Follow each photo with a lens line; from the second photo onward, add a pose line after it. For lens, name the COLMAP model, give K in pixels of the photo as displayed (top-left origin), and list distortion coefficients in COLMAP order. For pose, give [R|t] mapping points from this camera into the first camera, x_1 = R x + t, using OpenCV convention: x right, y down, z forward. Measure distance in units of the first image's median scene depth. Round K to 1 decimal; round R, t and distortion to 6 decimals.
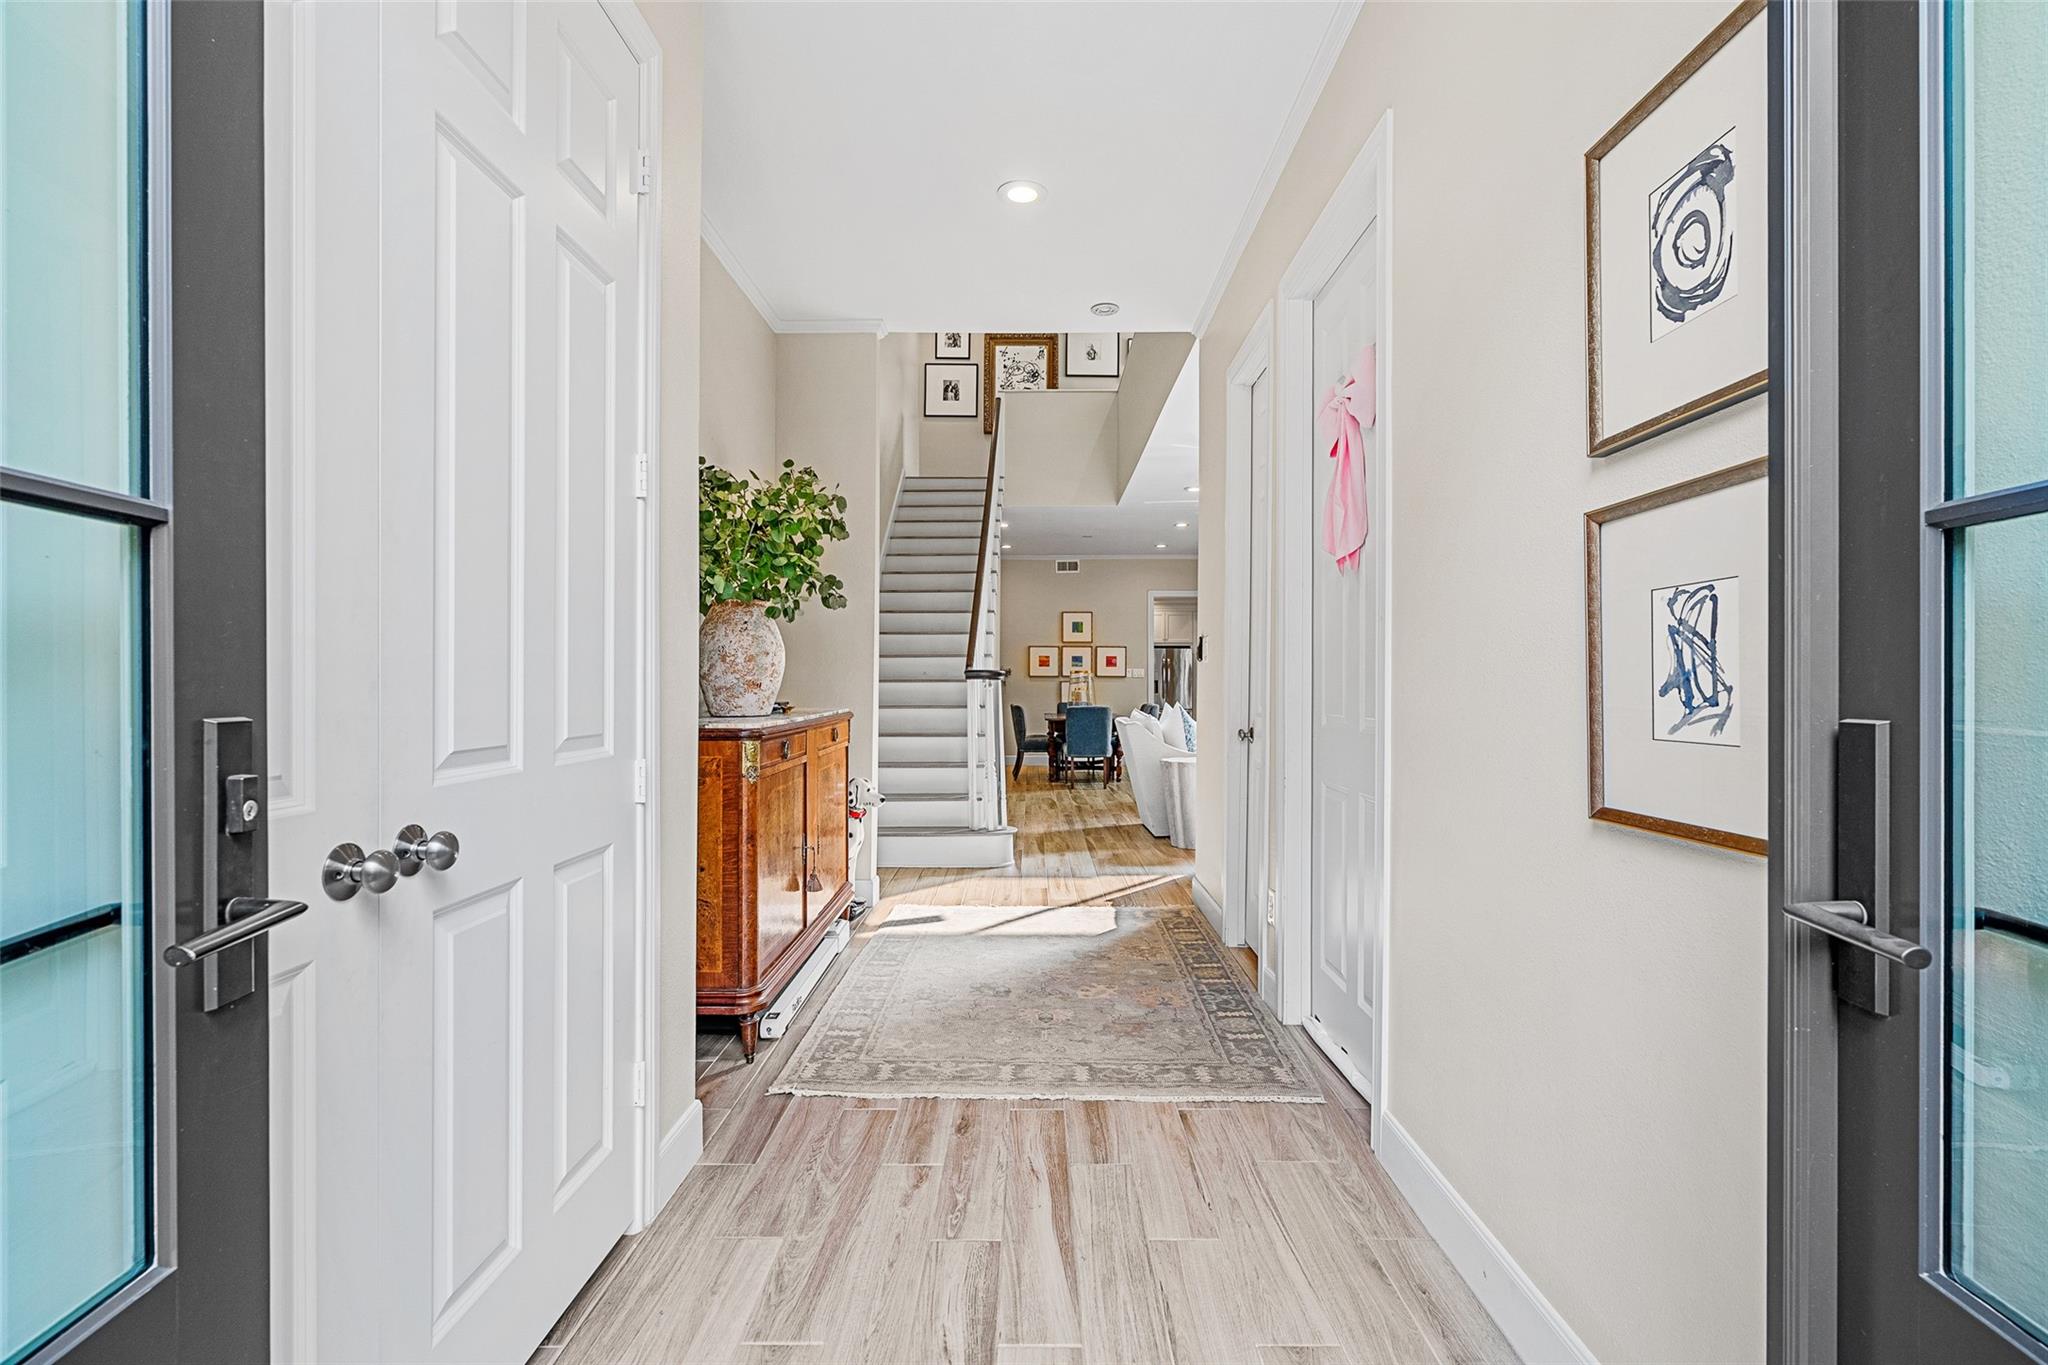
lens RADIAL K [[923.0, 0, 1027.3], [0, 923.0, 683.9], [0, 0, 1]] dist [-0.005161, -0.000240]
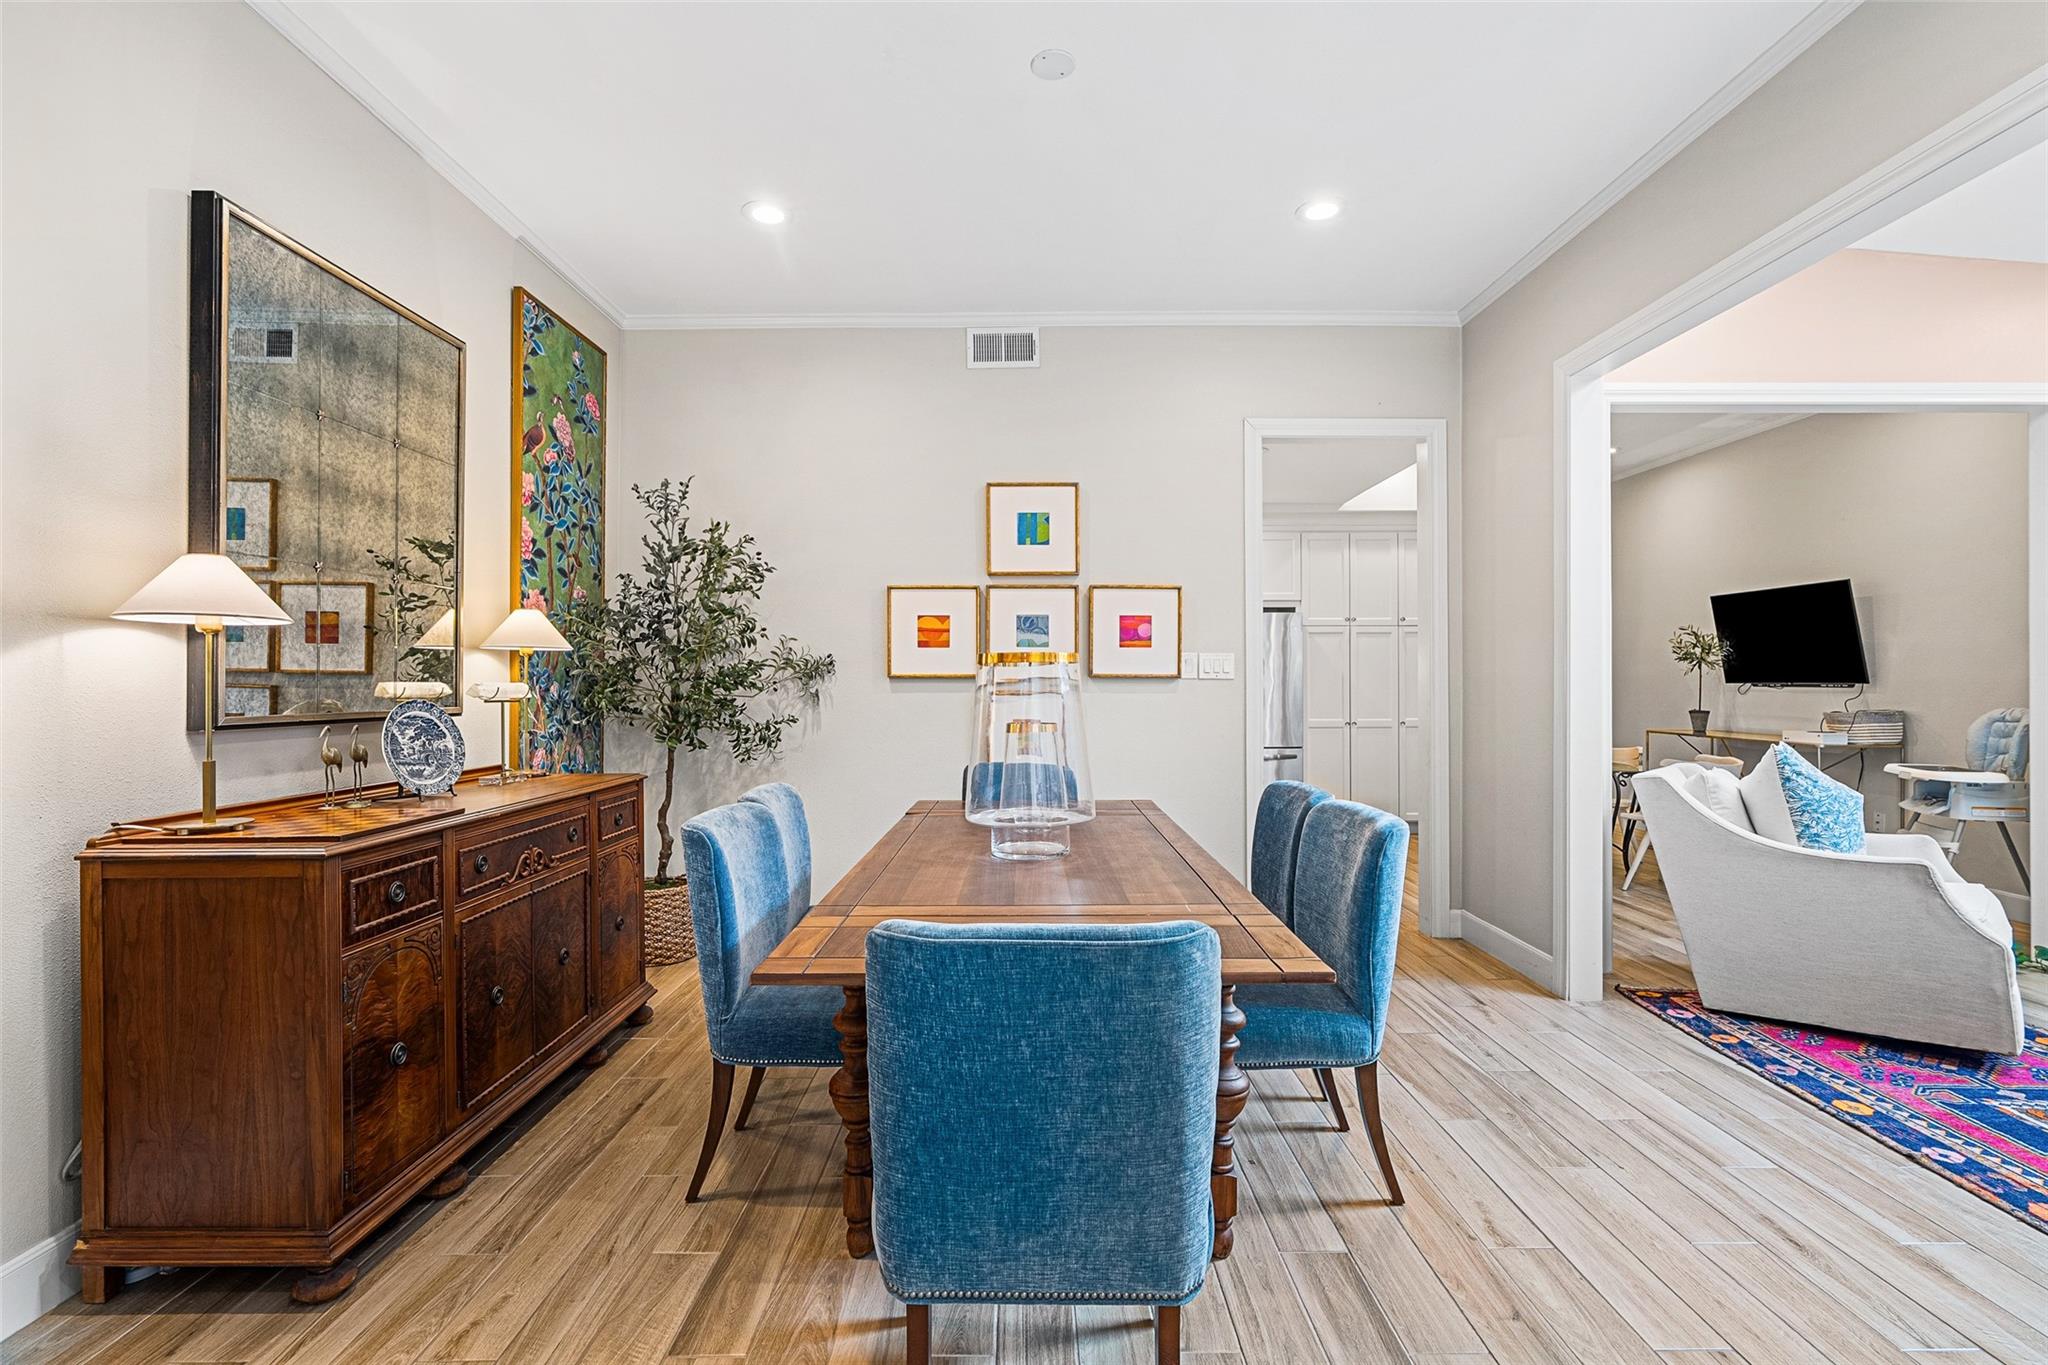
lens RADIAL K [[923.0, 0, 1025.1], [0, 923.0, 683.2], [0, 0, 1]] dist [-0.005161, -0.000240]
pose [[0.999971, -0.002681, 0.007184, 0.049039], [0.002671, 0.999995, 0.001392, -0.006299], [-0.007187, -0.001373, 0.999973, 0.668975]]
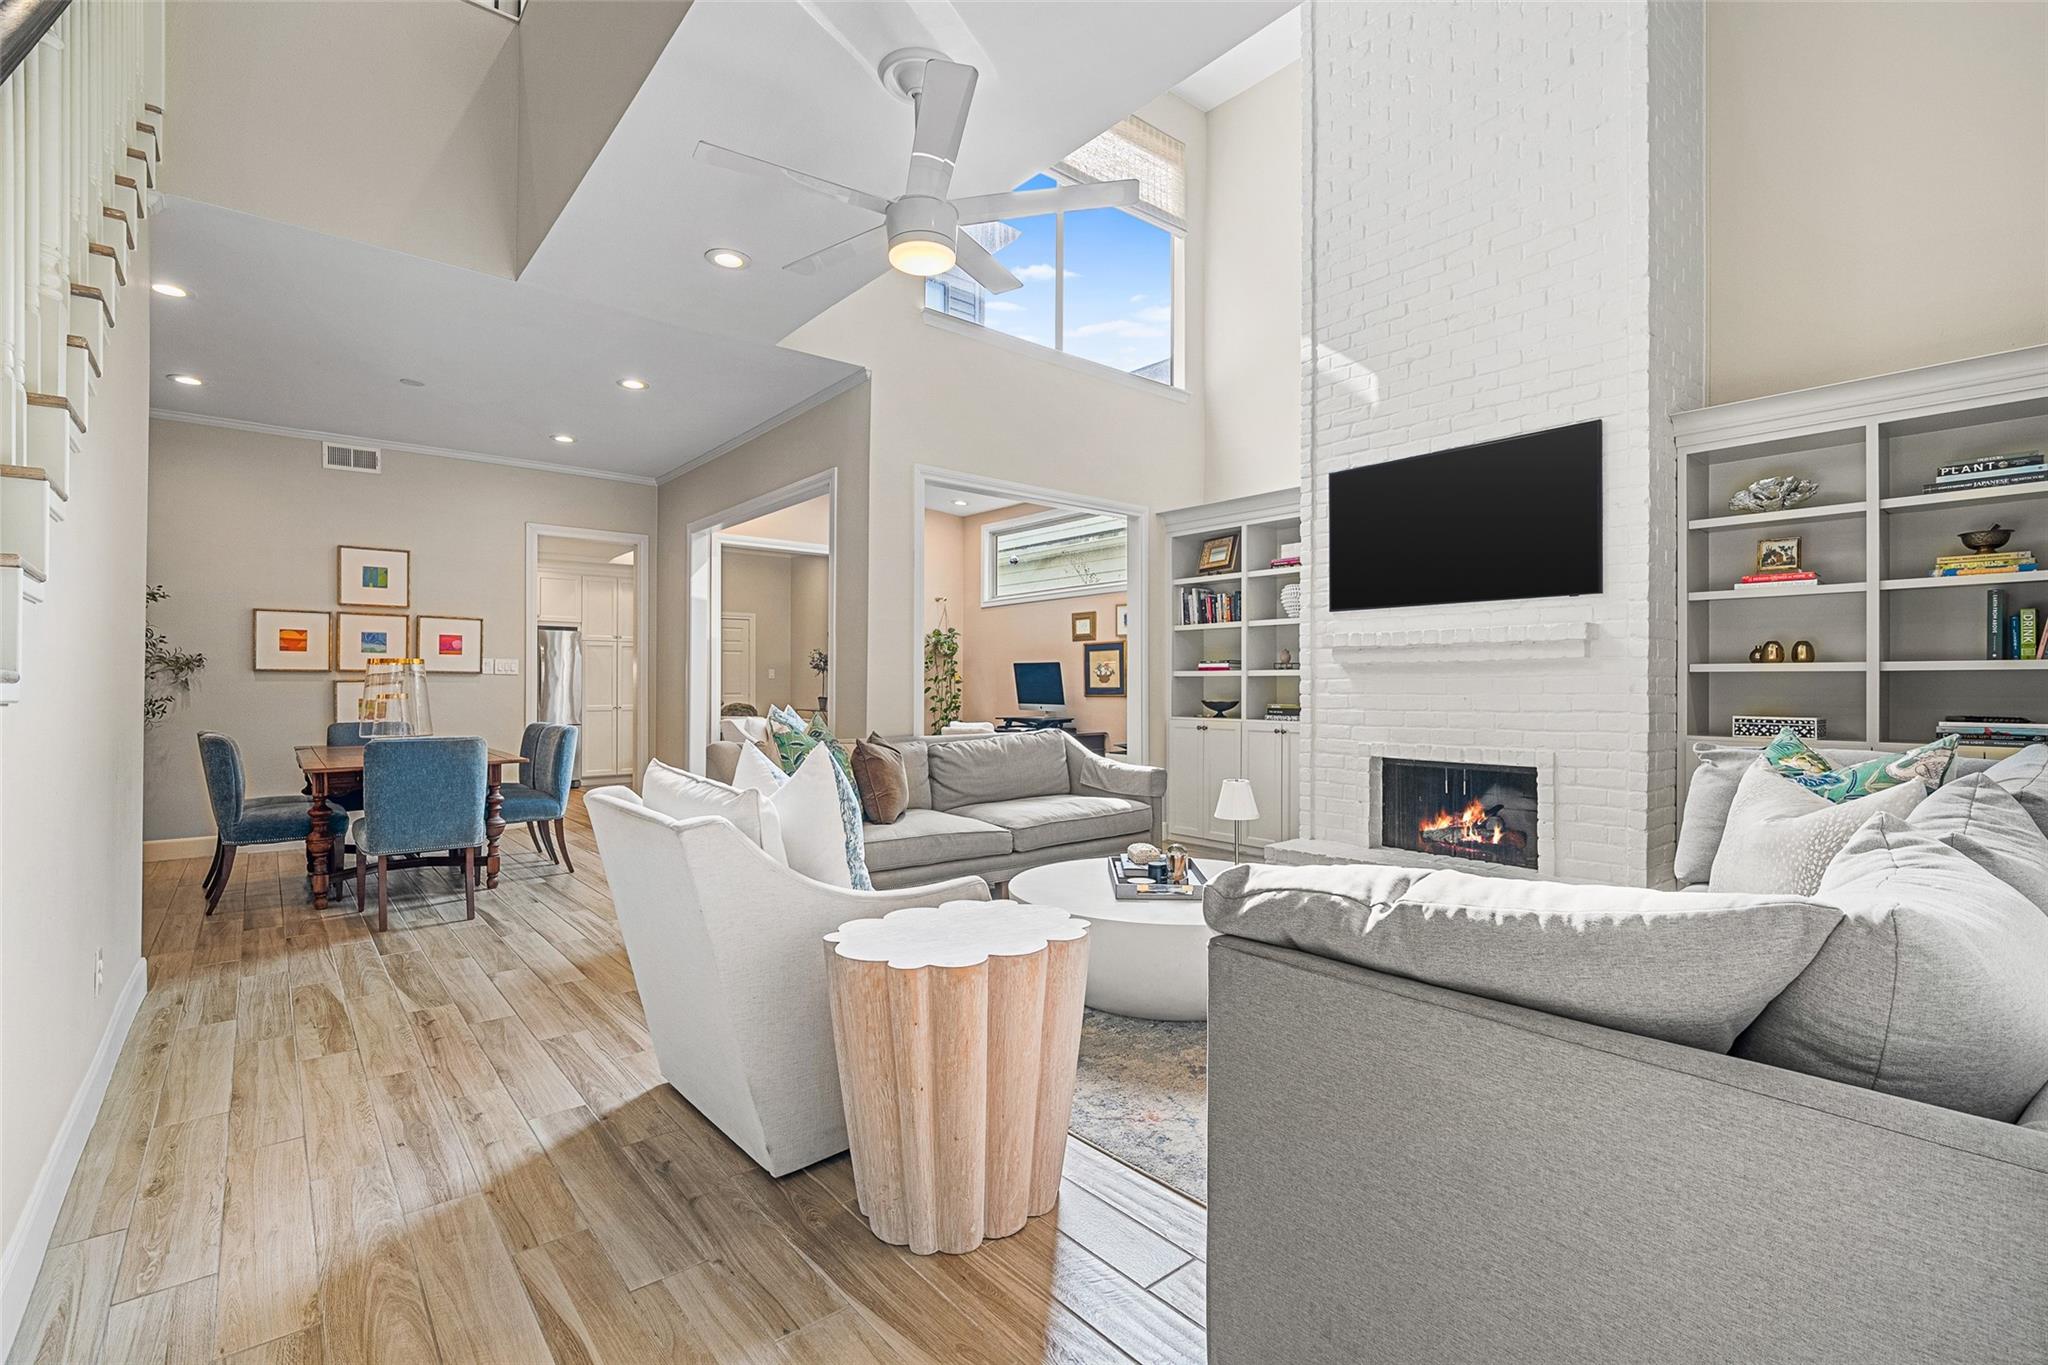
lens RADIAL K [[923.0, 0, 1031.4], [0, 923.0, 682.6], [0, 0, 1]] dist [-0.005161, -0.000240]
pose [[0.763493, 0.004348, 0.645802, 0.001930], [-0.001788, 0.999988, -0.004619, -0.000196], [-0.645814, 0.002372, 0.763491, 0.364602]]
